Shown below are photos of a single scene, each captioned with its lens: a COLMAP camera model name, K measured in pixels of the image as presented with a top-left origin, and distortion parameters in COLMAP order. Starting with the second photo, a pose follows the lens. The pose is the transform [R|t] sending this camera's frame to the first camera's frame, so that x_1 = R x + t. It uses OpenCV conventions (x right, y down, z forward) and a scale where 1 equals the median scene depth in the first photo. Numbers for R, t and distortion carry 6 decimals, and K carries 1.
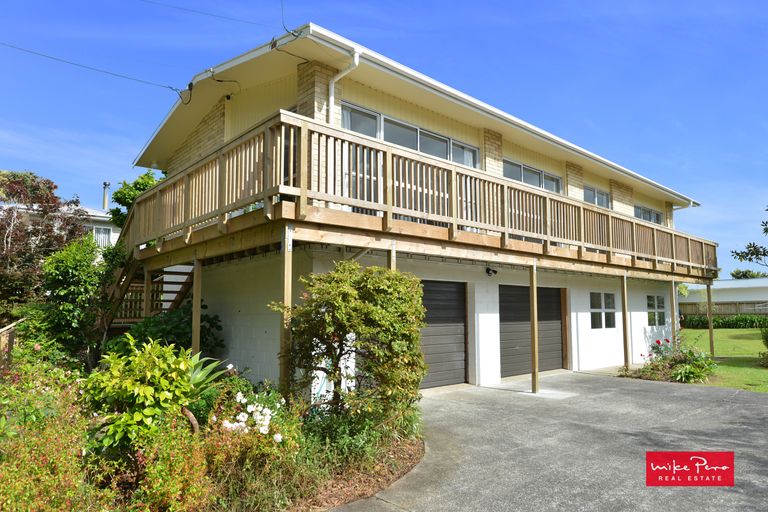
lens RADIAL K [[530.2, 0, 384.3], [0, 530.2, 258.6], [0, 0, 1]] dist [-0.002906, -0.000960]
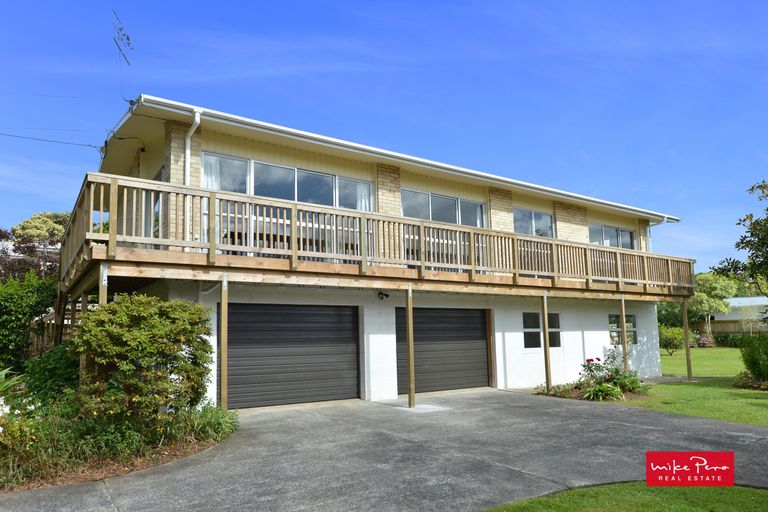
lens RADIAL K [[527.5, 0, 382.2], [0, 527.5, 277.9], [0, 0, 1]] dist [0.004310, 0.000571]
pose [[0.990705, -0.024135, -0.133872, 0.354308], [0.023508, 0.999704, -0.006261, -0.004760], [0.133983, 0.003055, 0.990979, -0.069573]]
